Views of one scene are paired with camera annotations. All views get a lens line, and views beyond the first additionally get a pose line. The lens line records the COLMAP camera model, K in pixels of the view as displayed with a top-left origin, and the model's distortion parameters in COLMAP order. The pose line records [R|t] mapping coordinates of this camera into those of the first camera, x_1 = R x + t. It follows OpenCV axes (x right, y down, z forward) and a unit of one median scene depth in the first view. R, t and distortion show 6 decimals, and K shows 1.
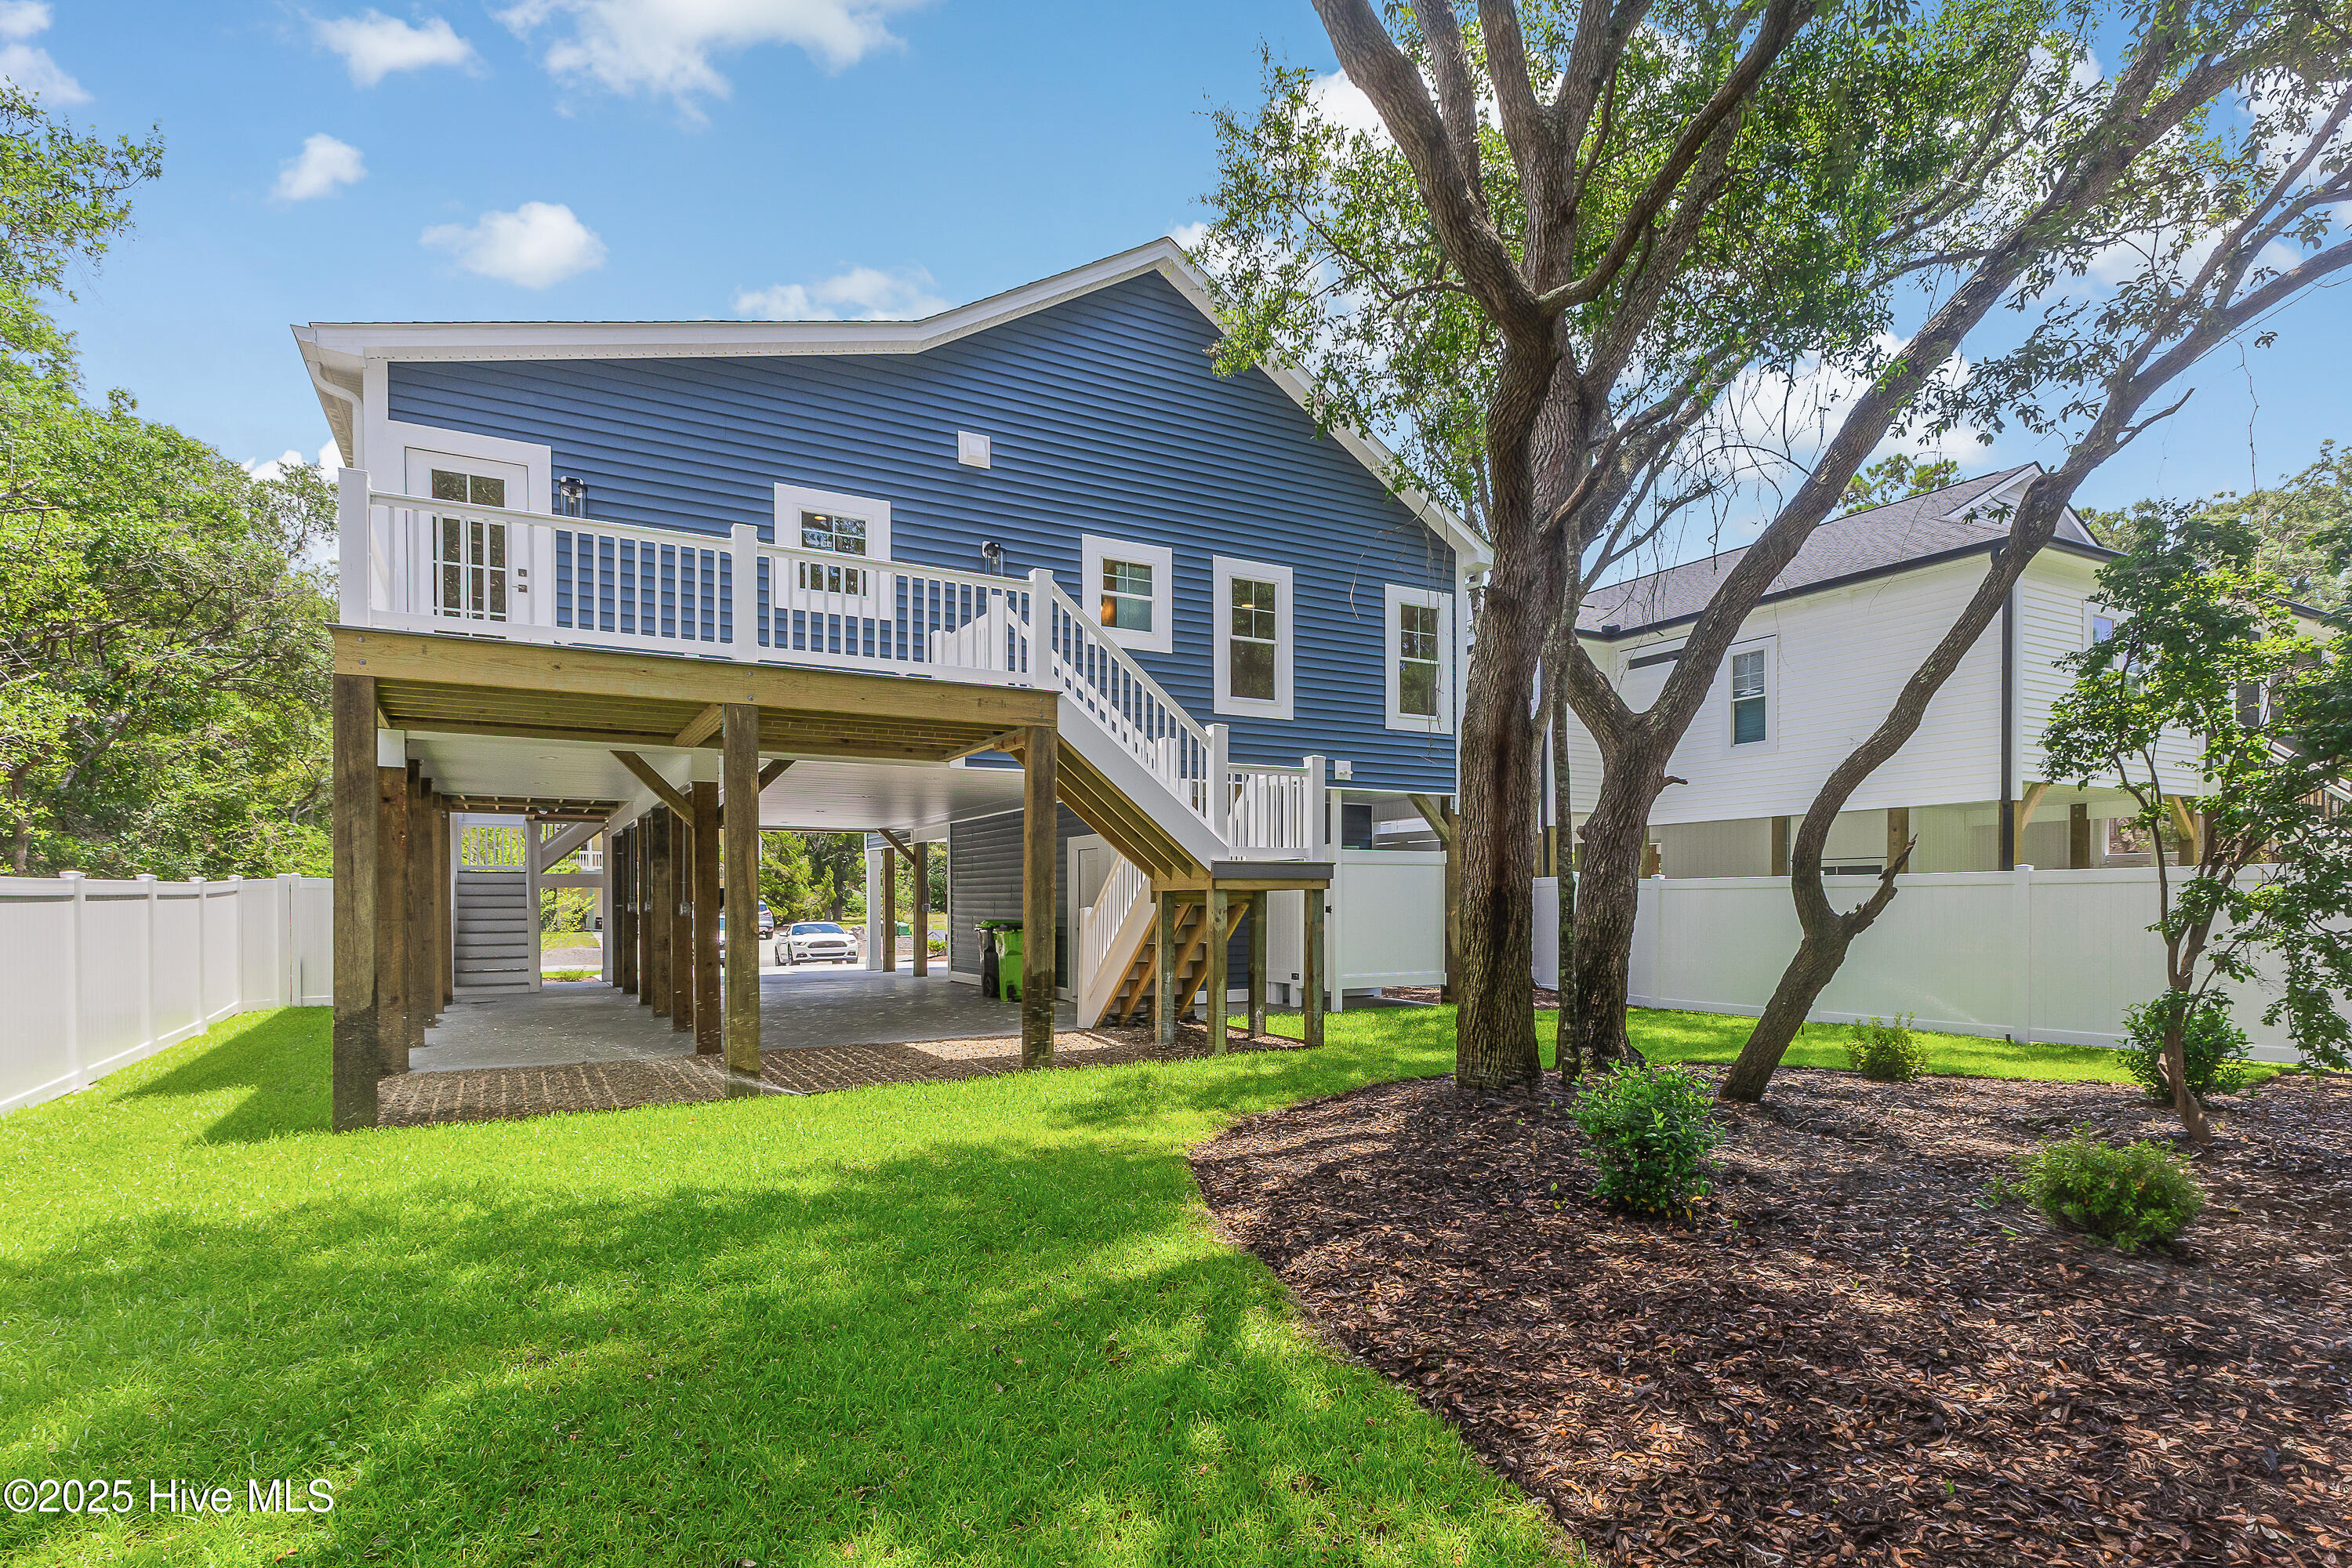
lens RADIAL K [[1217.5, 0, 1179.7], [0, 1217.5, 899.8], [0, 0, 1]] dist [-0.002954, -0.000536]
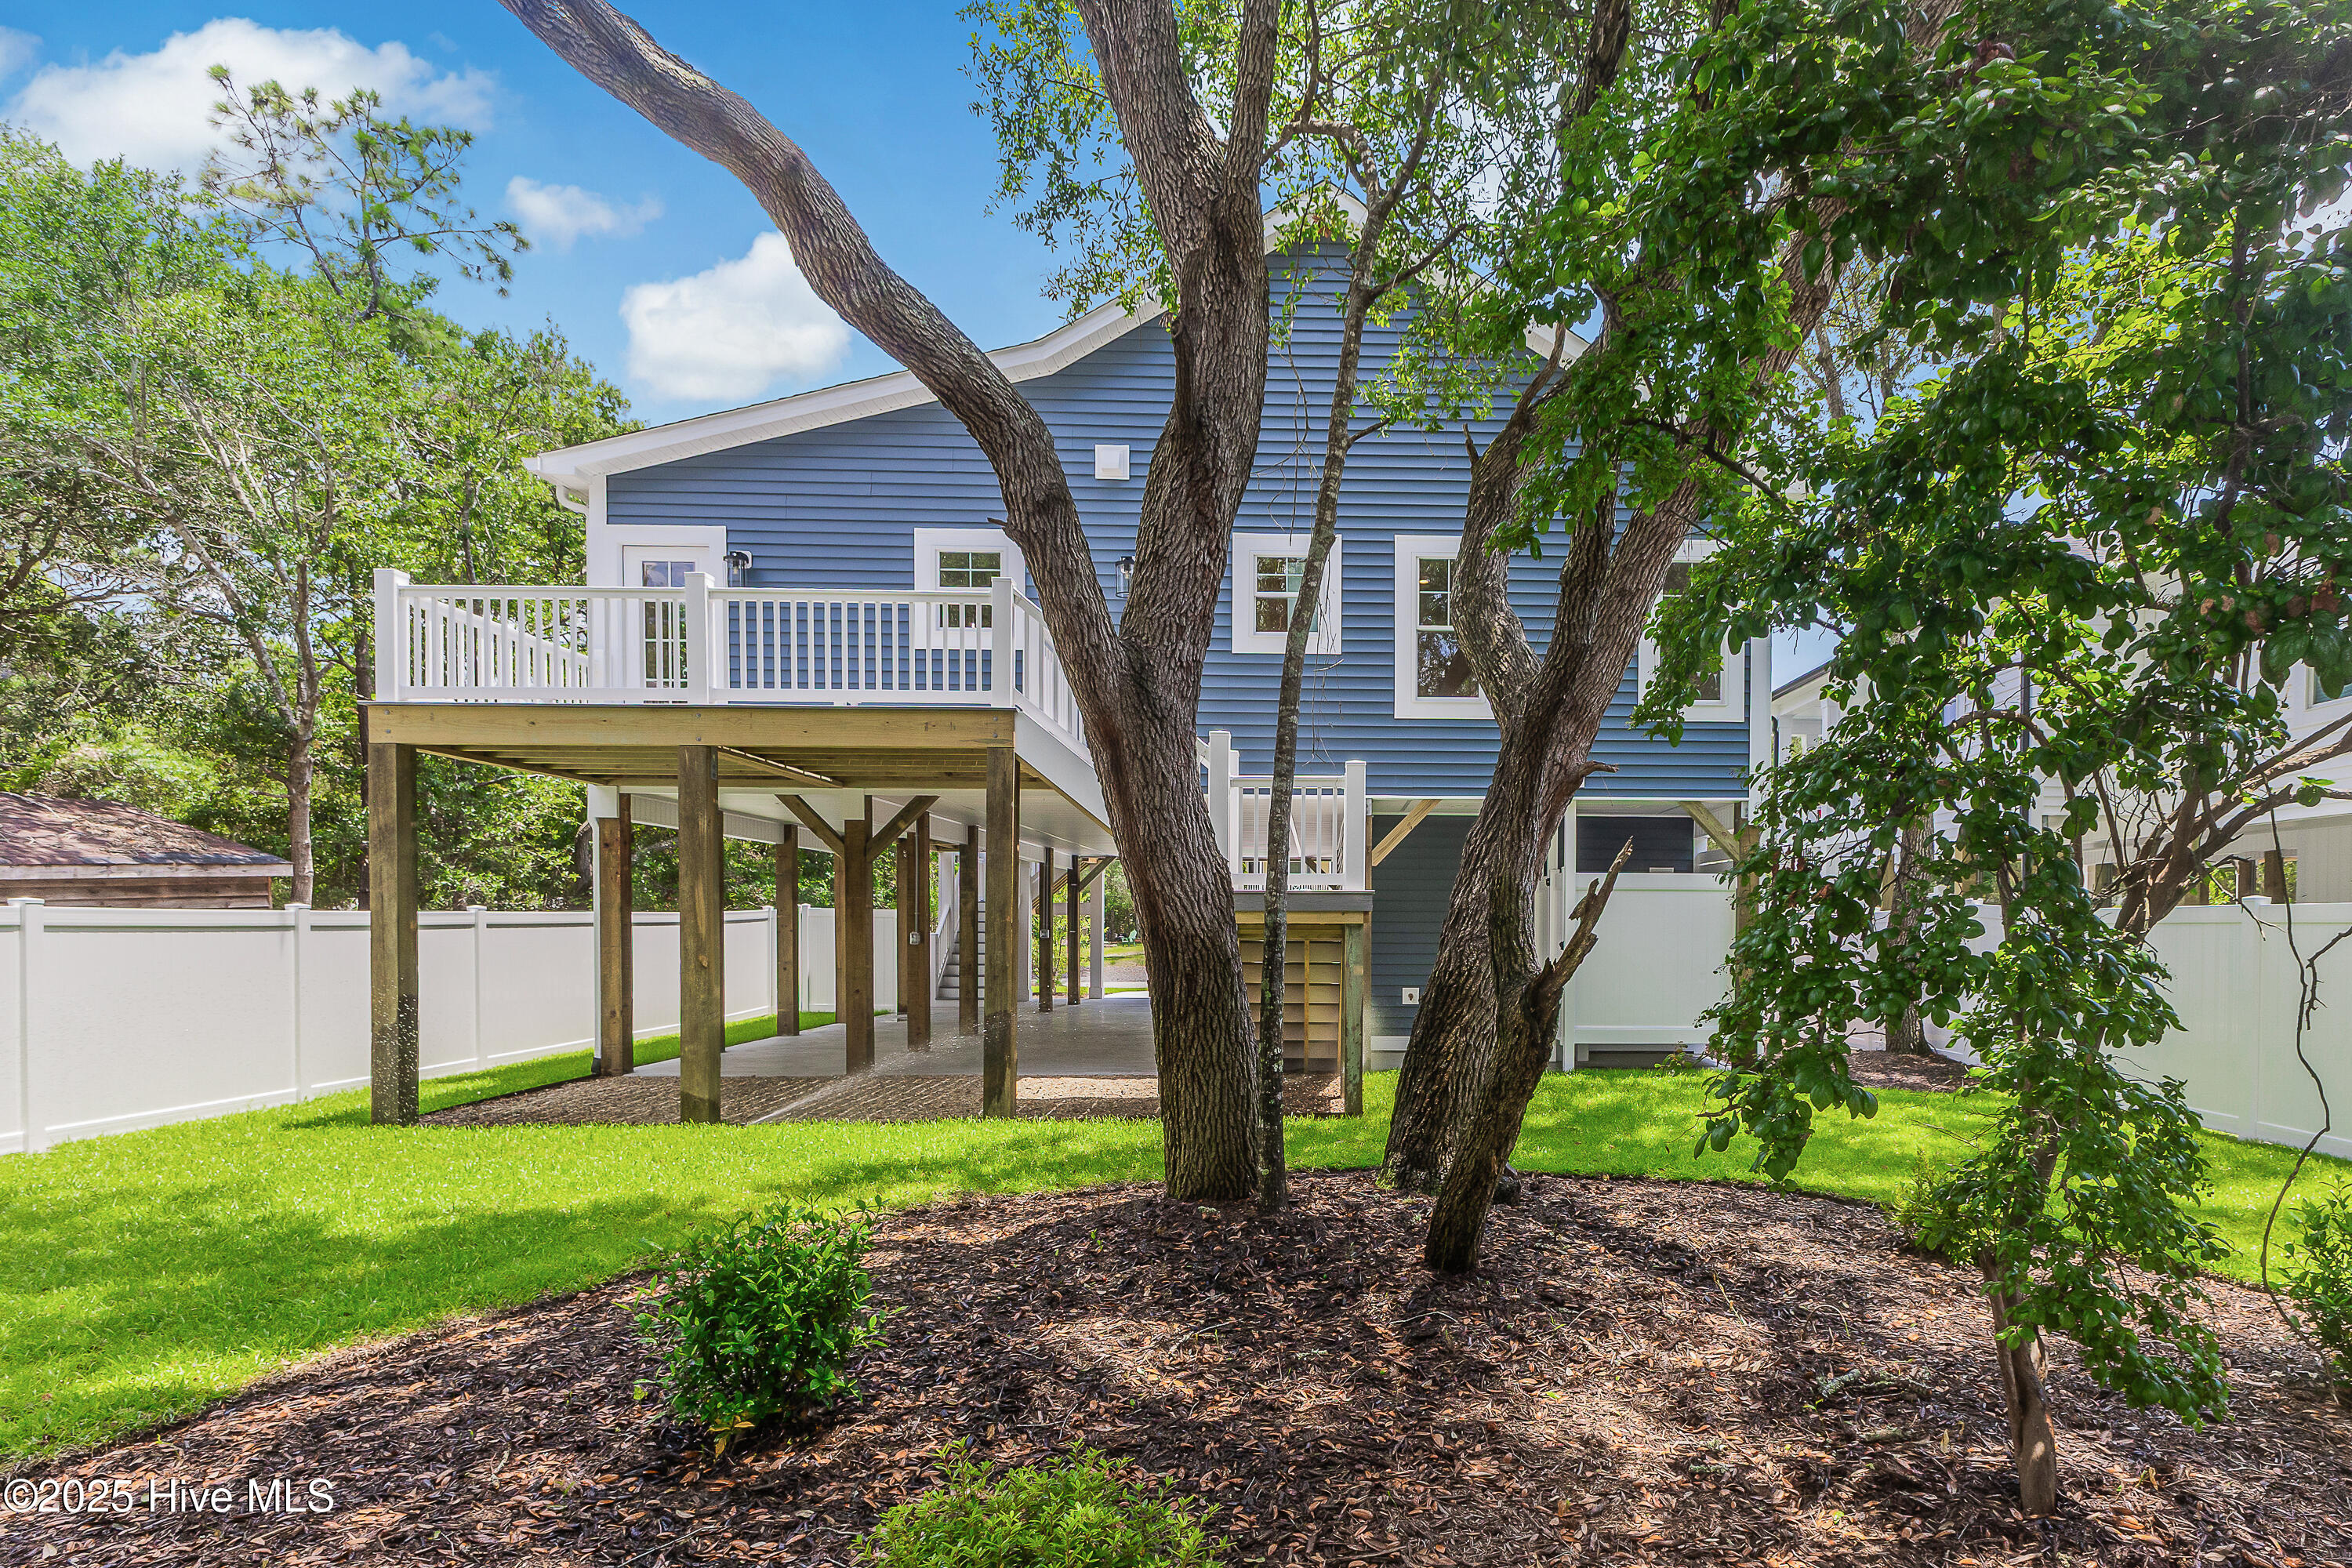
lens RADIAL K [[1185.7, 0, 1175.1], [0, 1185.7, 966.1], [0, 0, 1]] dist [-0.000626, 0.000293]
pose [[0.876244, 0.020289, -0.481441, 0.362218], [-0.006383, 0.999514, 0.030504, -0.003812], [0.481826, -0.023656, 0.875948, 0.222748]]
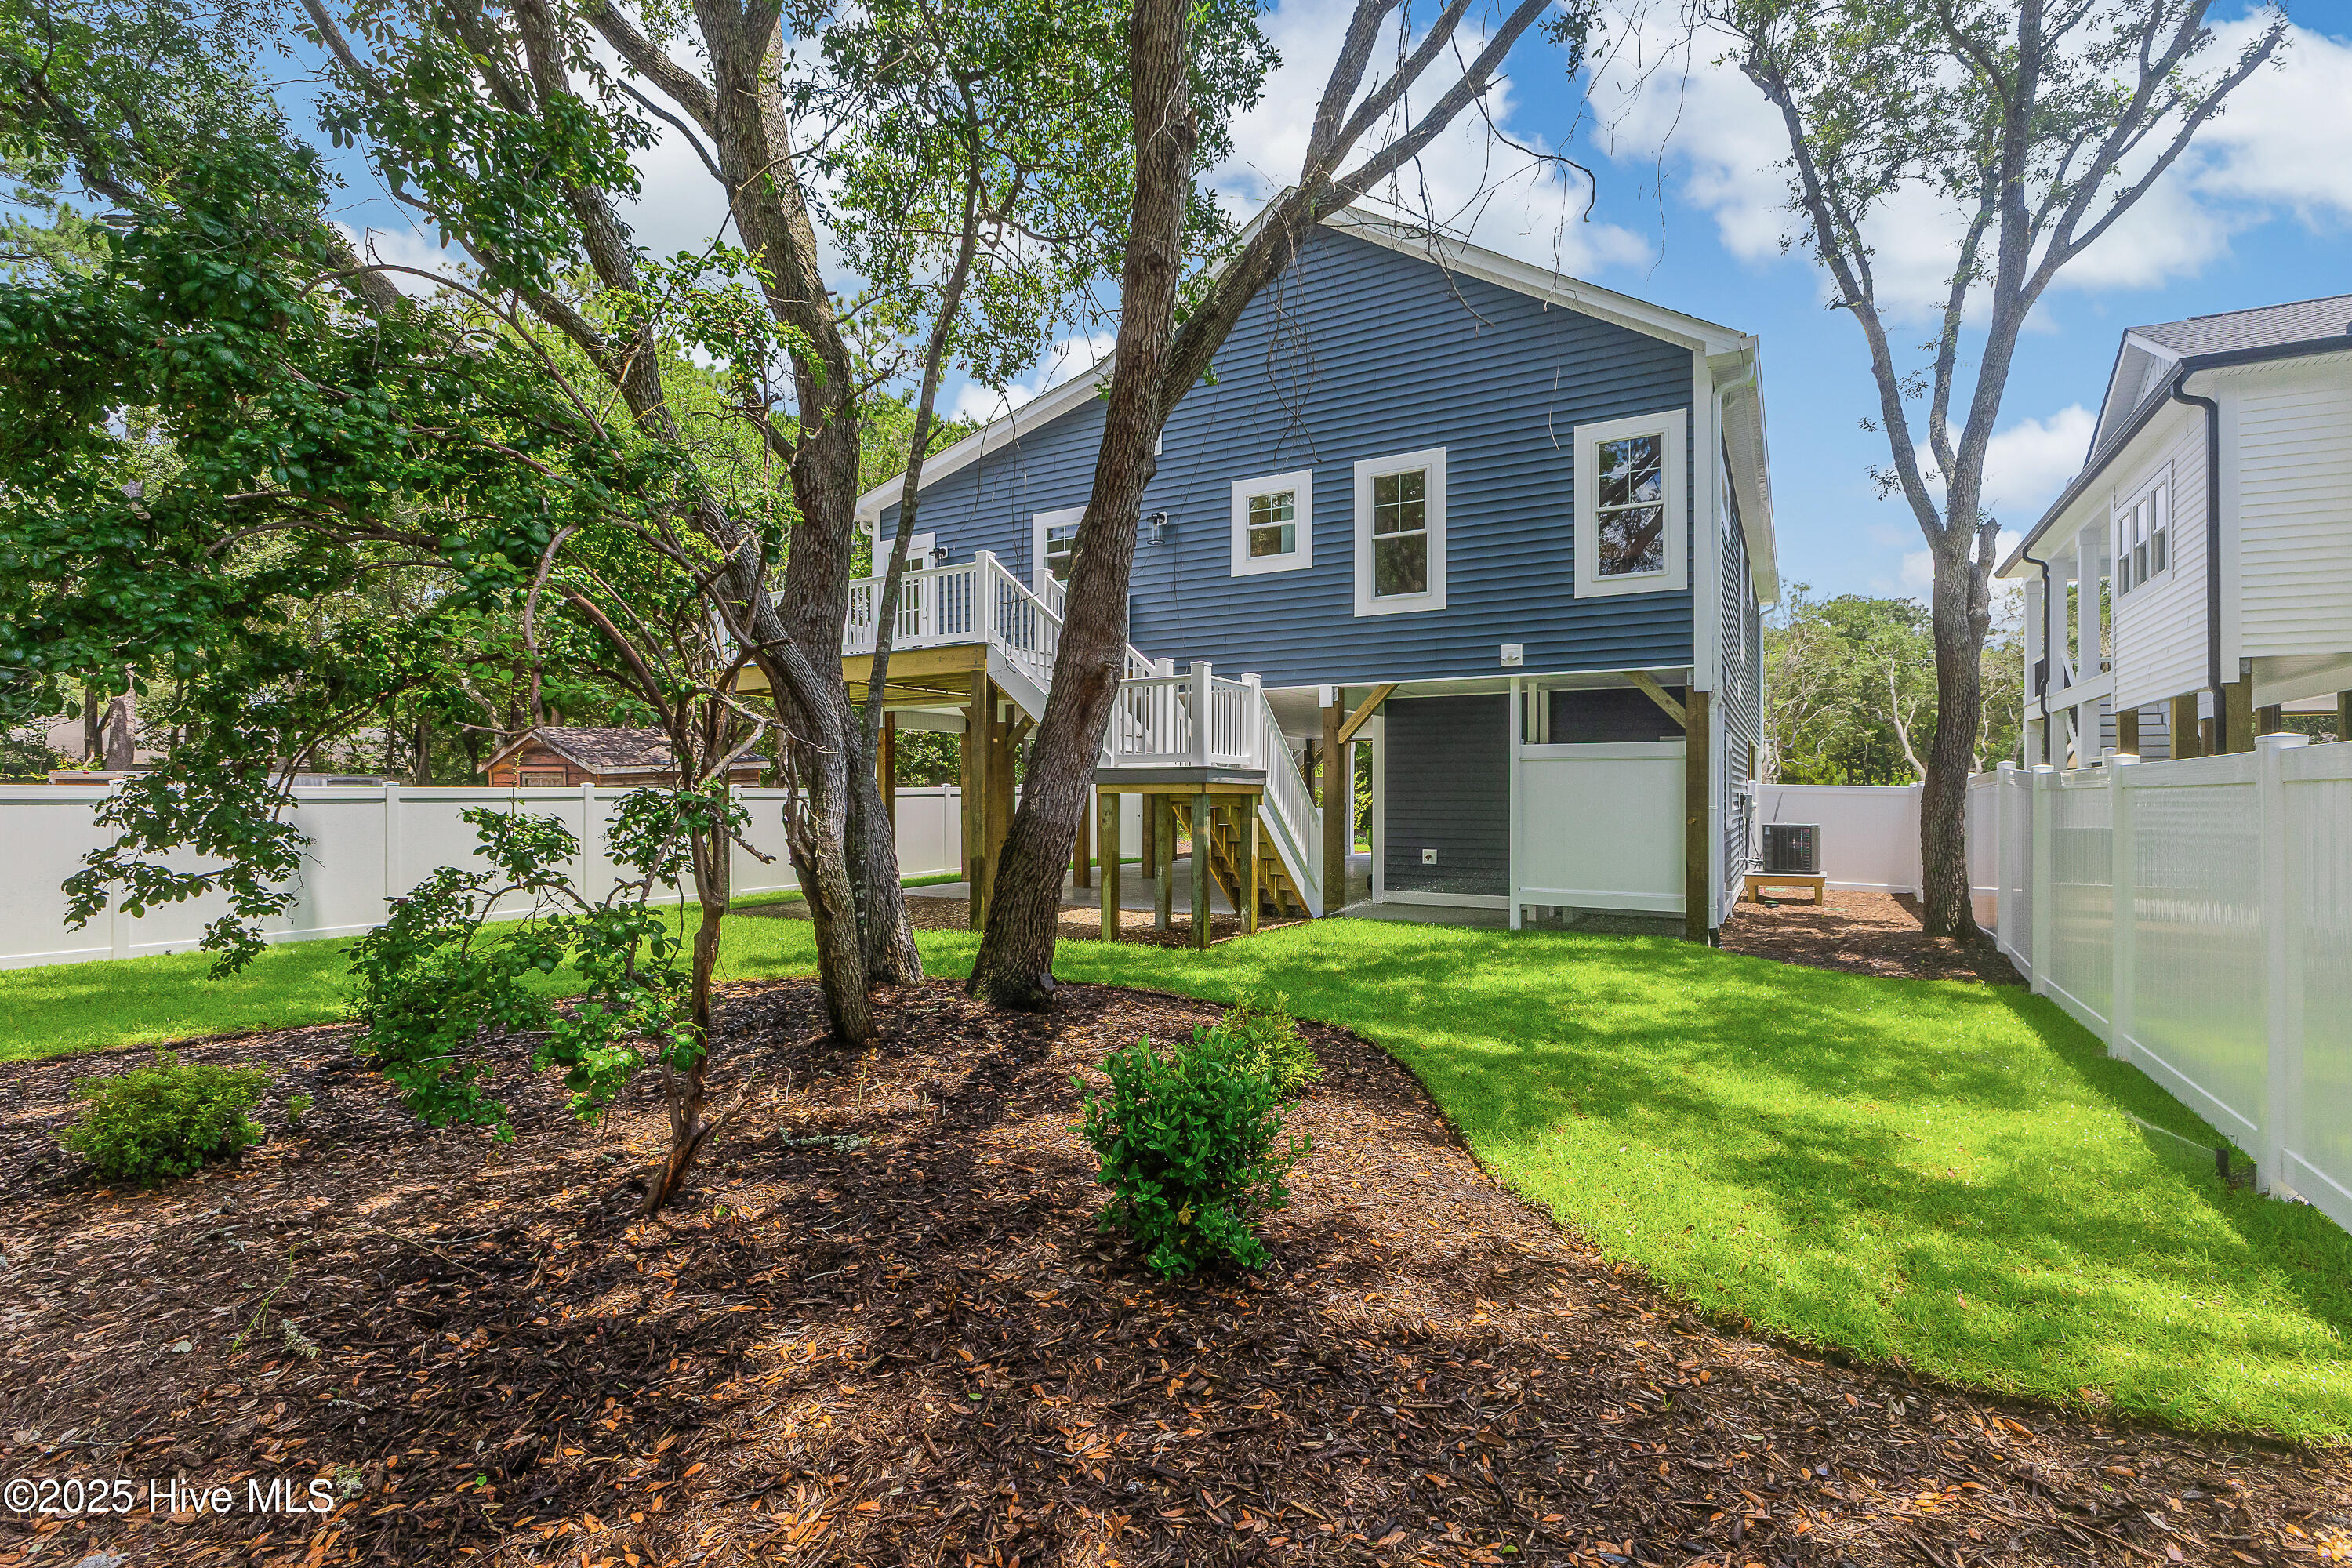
lens RADIAL K [[1050.3, 0, 1176.0], [0, 1050.3, 784.0], [0, 0, 1]] dist [-0.030316, -0.000109]
pose [[0.488087, -0.007199, -0.872765, 0.857186], [-0.006191, 0.999912, -0.011710, -0.004768], [0.872773, 0.011119, 0.488000, 0.539956]]
